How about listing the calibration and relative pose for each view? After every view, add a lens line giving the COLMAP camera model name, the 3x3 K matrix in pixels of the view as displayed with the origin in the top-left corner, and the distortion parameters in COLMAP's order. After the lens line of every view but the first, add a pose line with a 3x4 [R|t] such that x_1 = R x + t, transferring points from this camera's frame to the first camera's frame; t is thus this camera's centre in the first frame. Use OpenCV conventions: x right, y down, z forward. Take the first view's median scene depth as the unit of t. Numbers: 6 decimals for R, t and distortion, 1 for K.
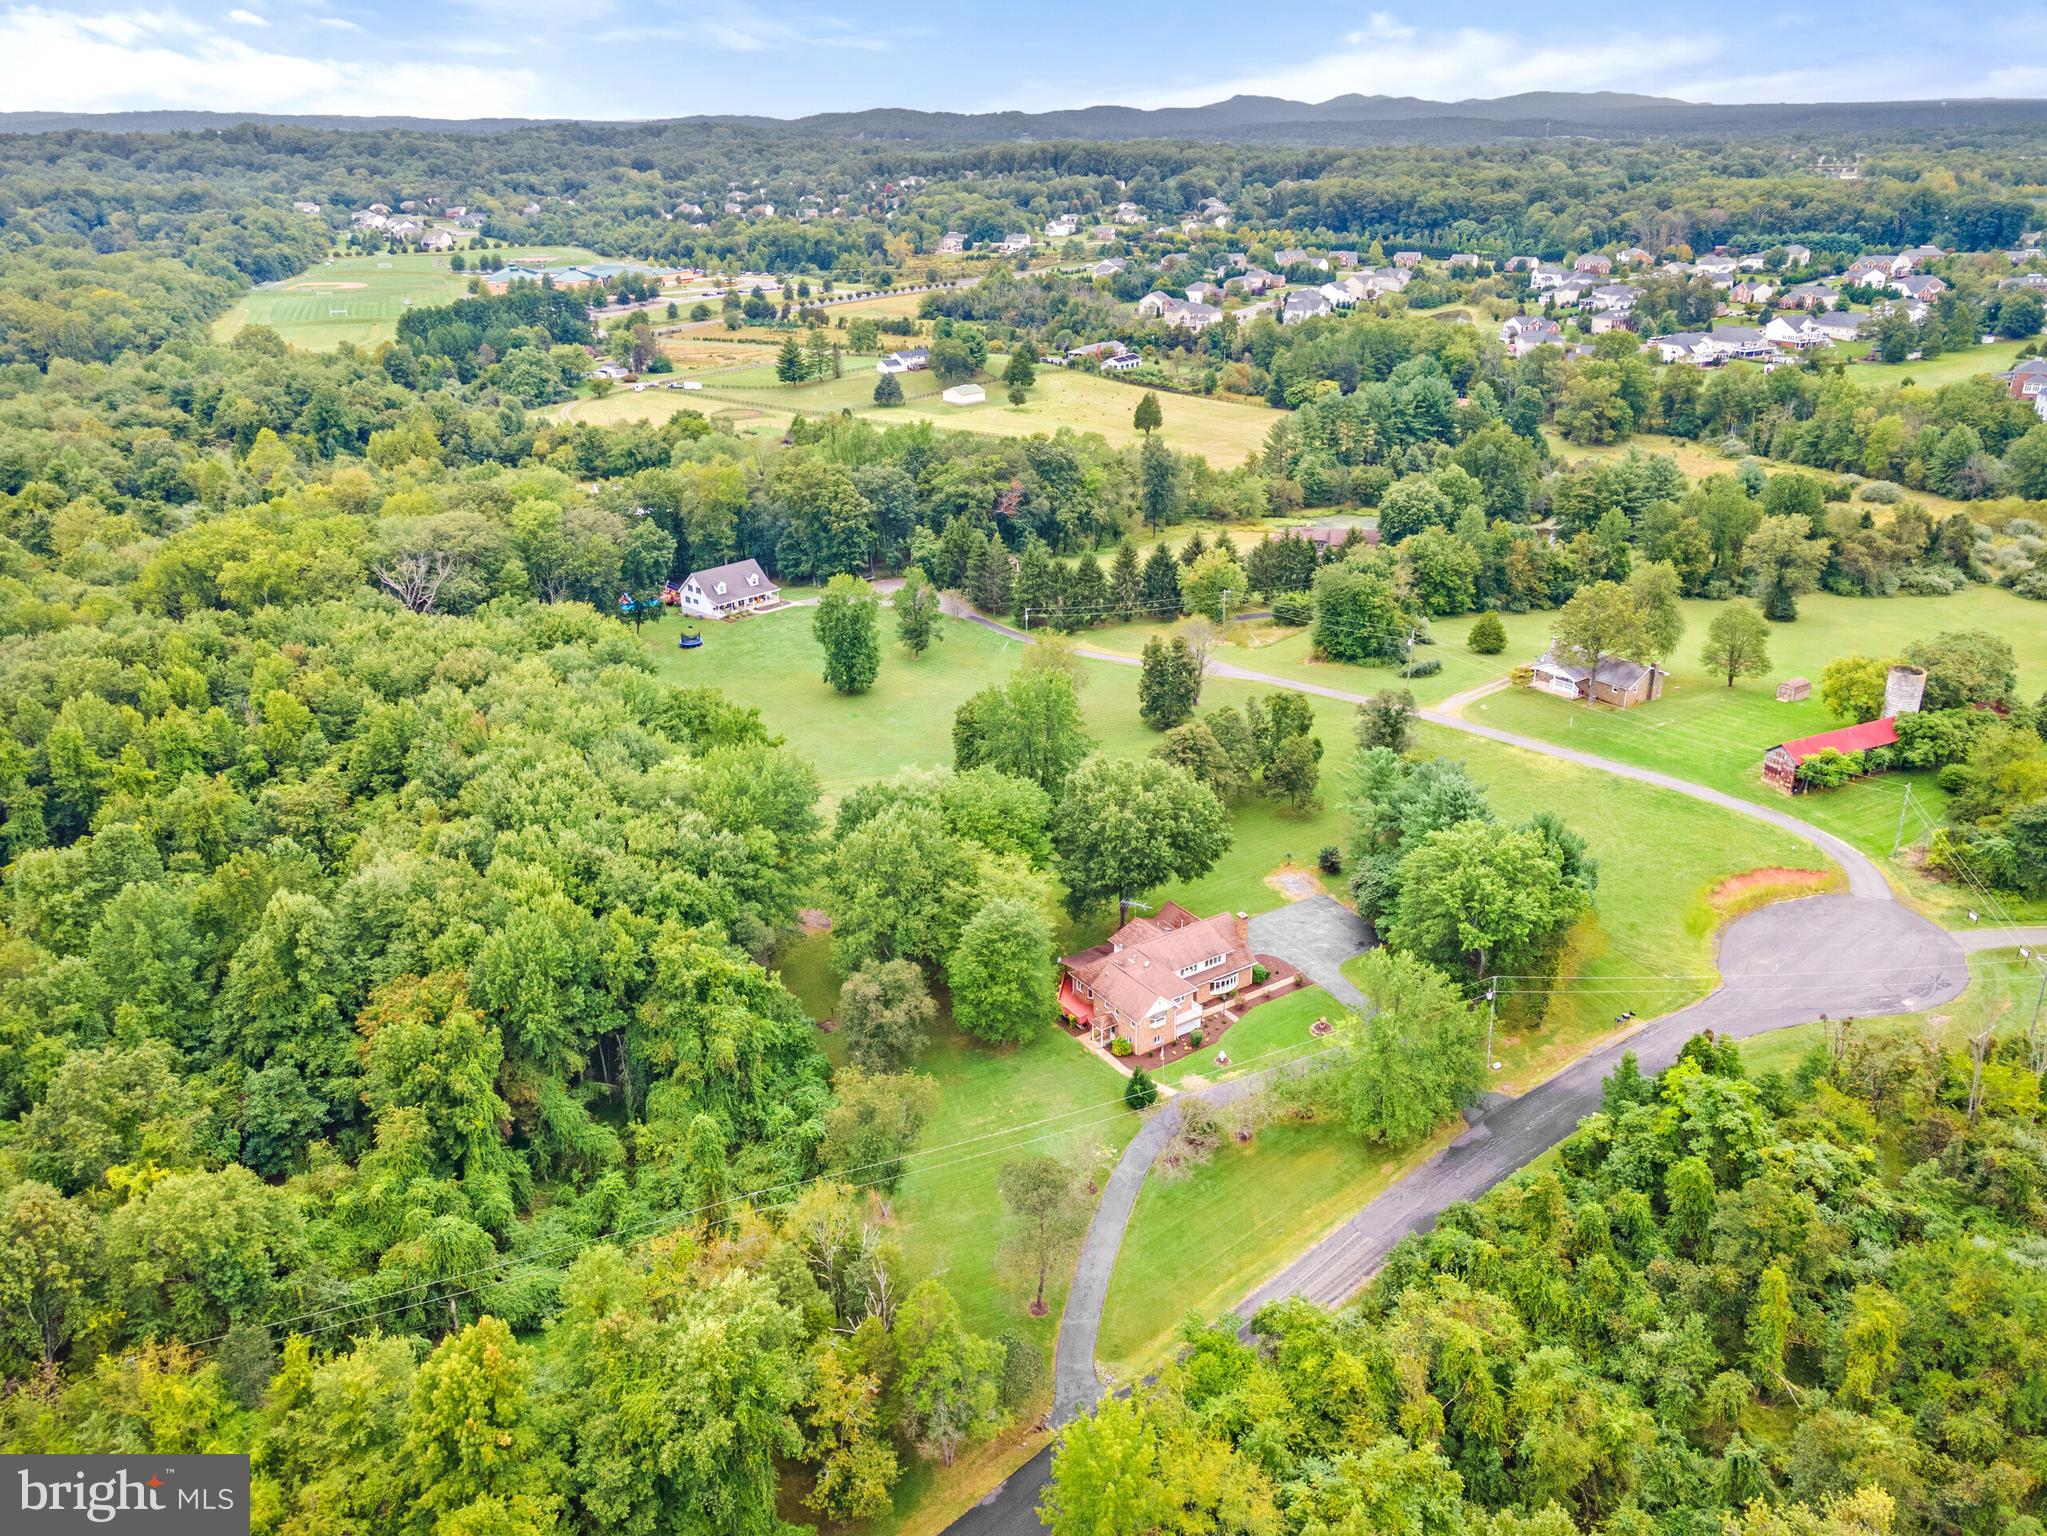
lens RADIAL K [[1491.6, 0, 1031.1], [0, 1491.6, 772.1], [0, 0, 1]] dist [0.048890, 0.023669]
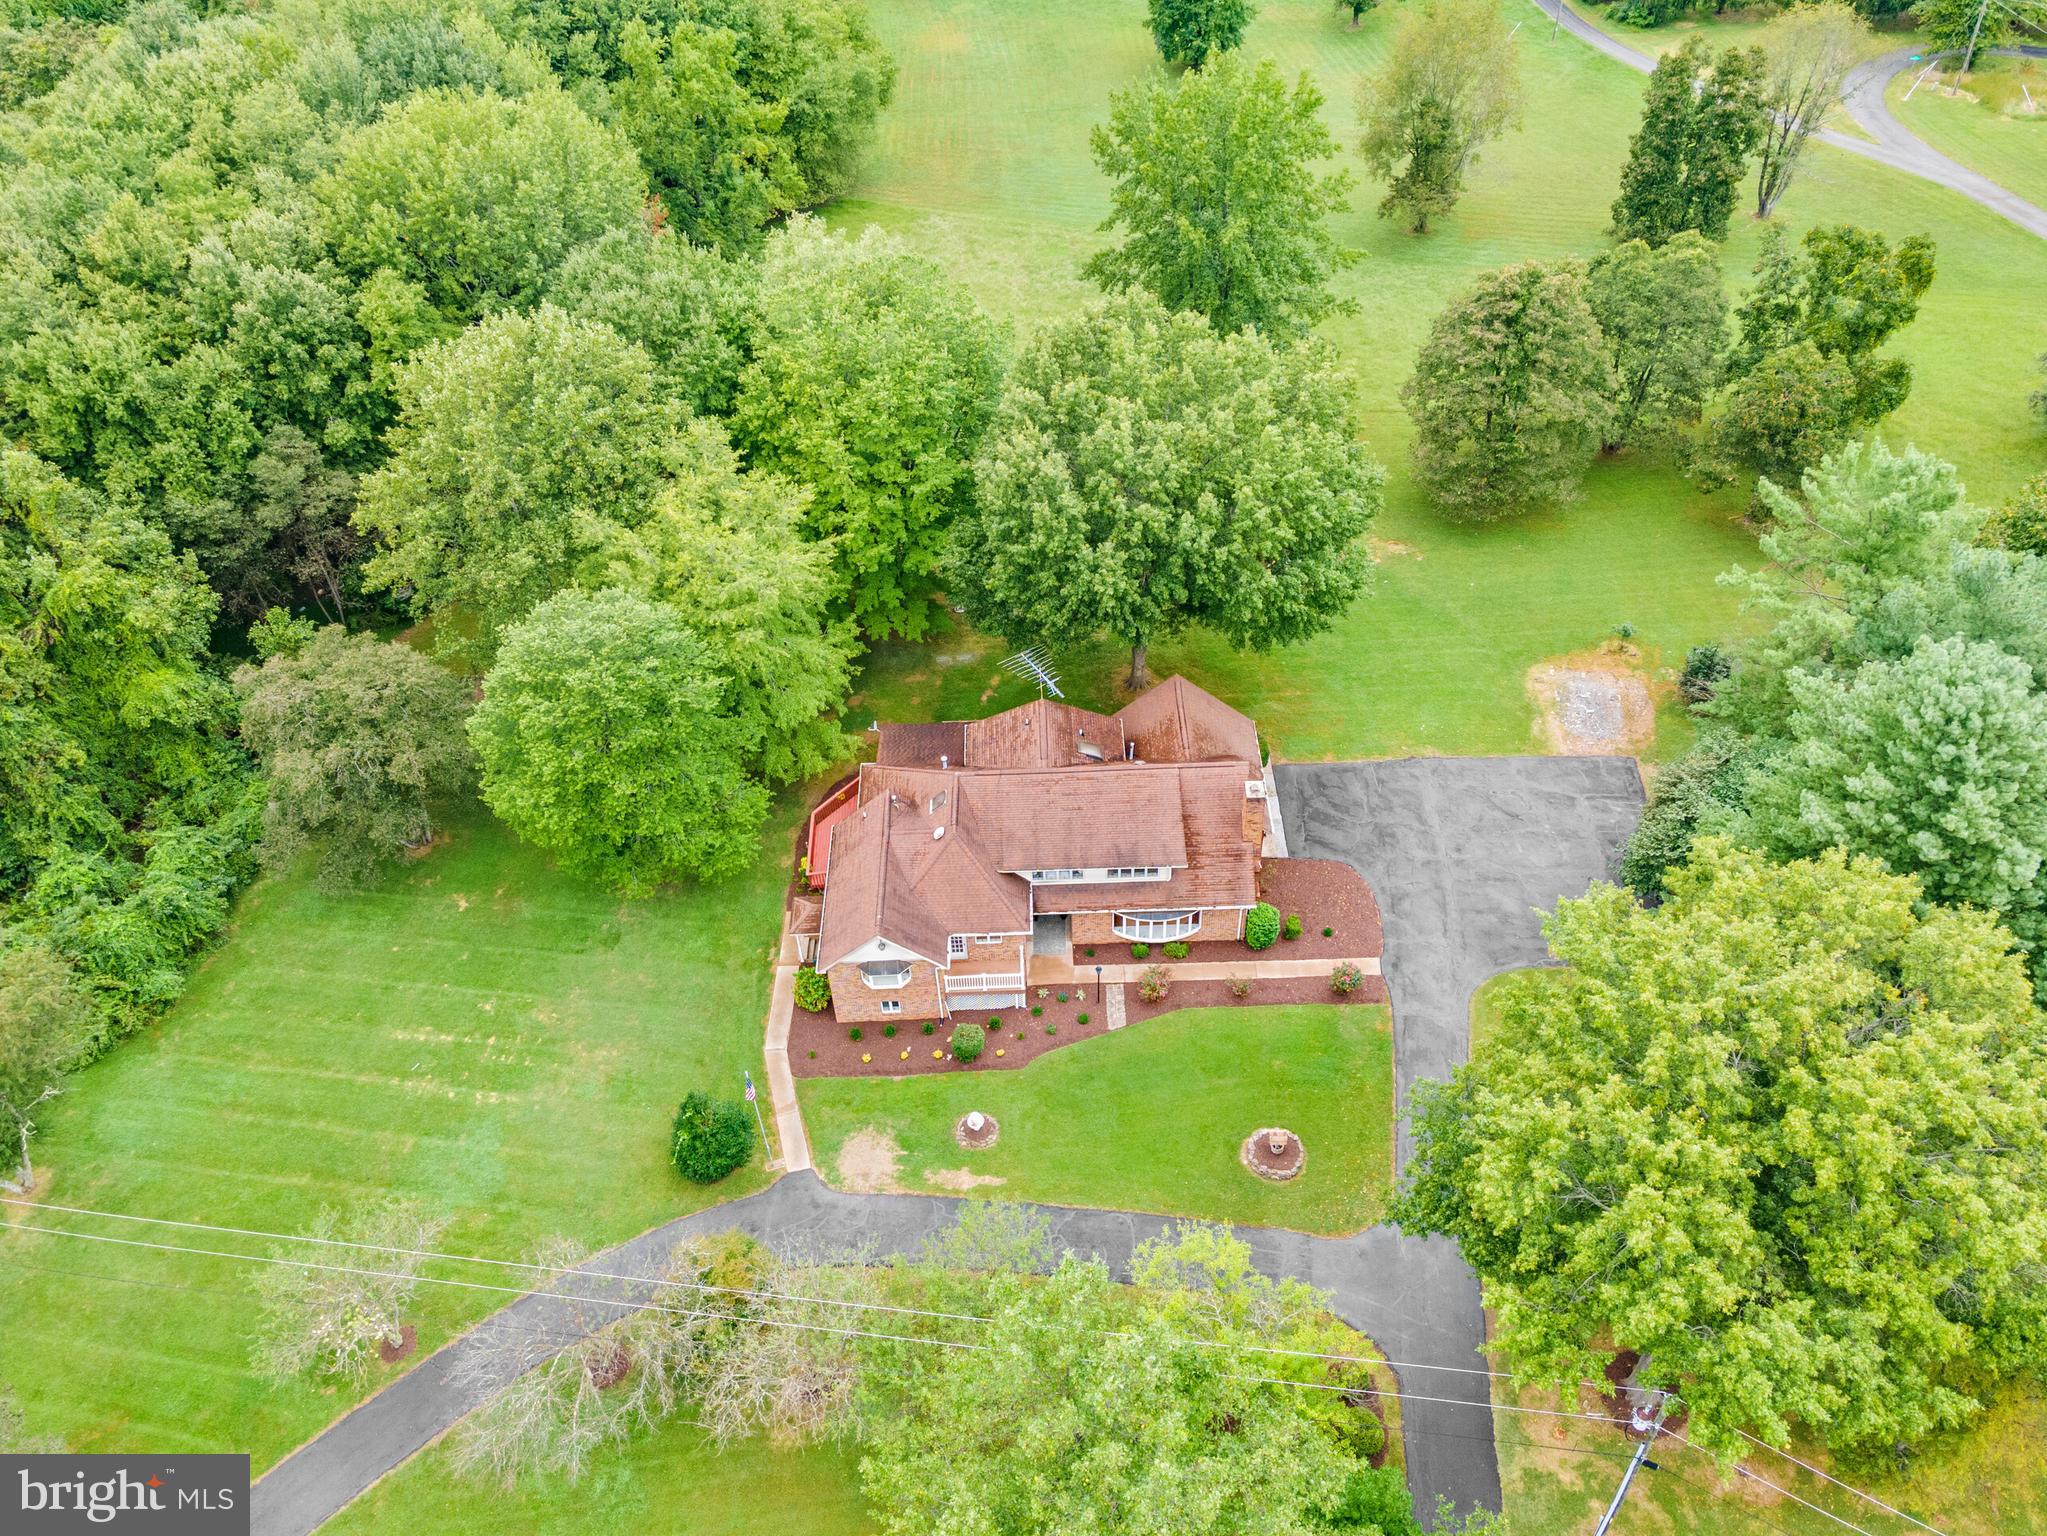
lens RADIAL K [[1491.6, 0, 976.7], [0, 1491.6, 723.7], [0, 0, 1]] dist [0.048890, 0.023669]
pose [[0.842640, 0.356329, -0.403717, 0.129293], [-0.194685, 0.900621, 0.388560, -0.032885], [0.502051, -0.248819, 0.828271, 0.354682]]
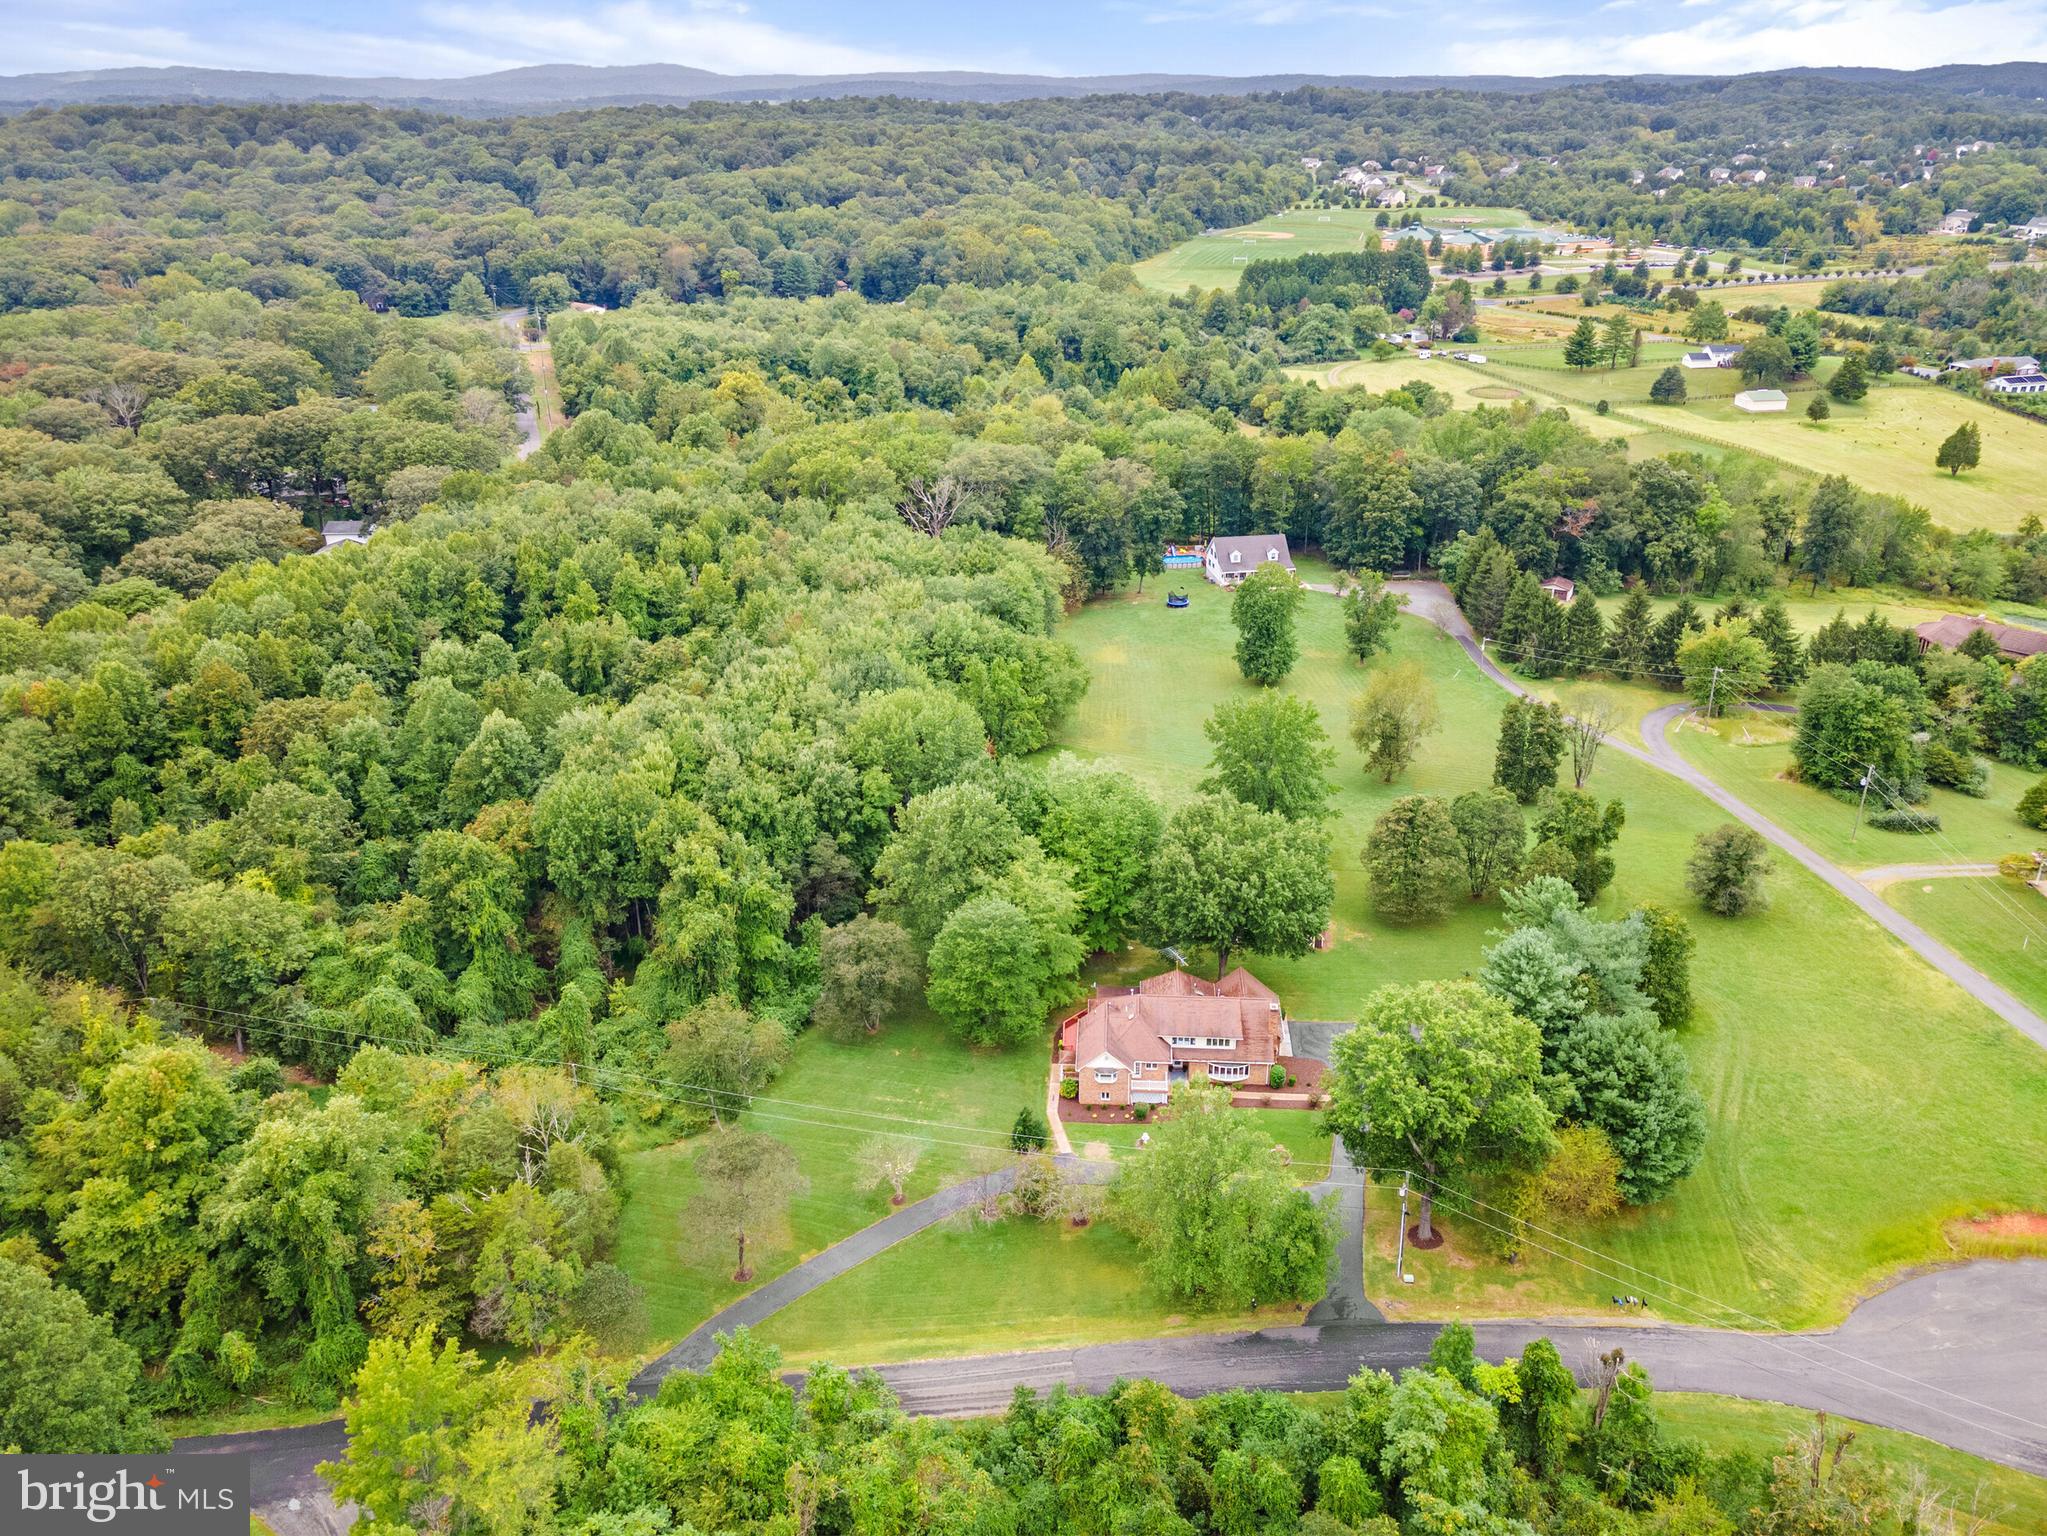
lens RADIAL K [[1491.6, 0, 1033.7], [0, 1491.6, 765.5], [0, 0, 1]] dist [0.048890, 0.023669]
pose [[0.815125, 0.258284, -0.518518, 0.247798], [-0.248245, 0.964490, 0.090184, -0.047441], [0.523398, 0.055208, 0.850298, 0.093121]]
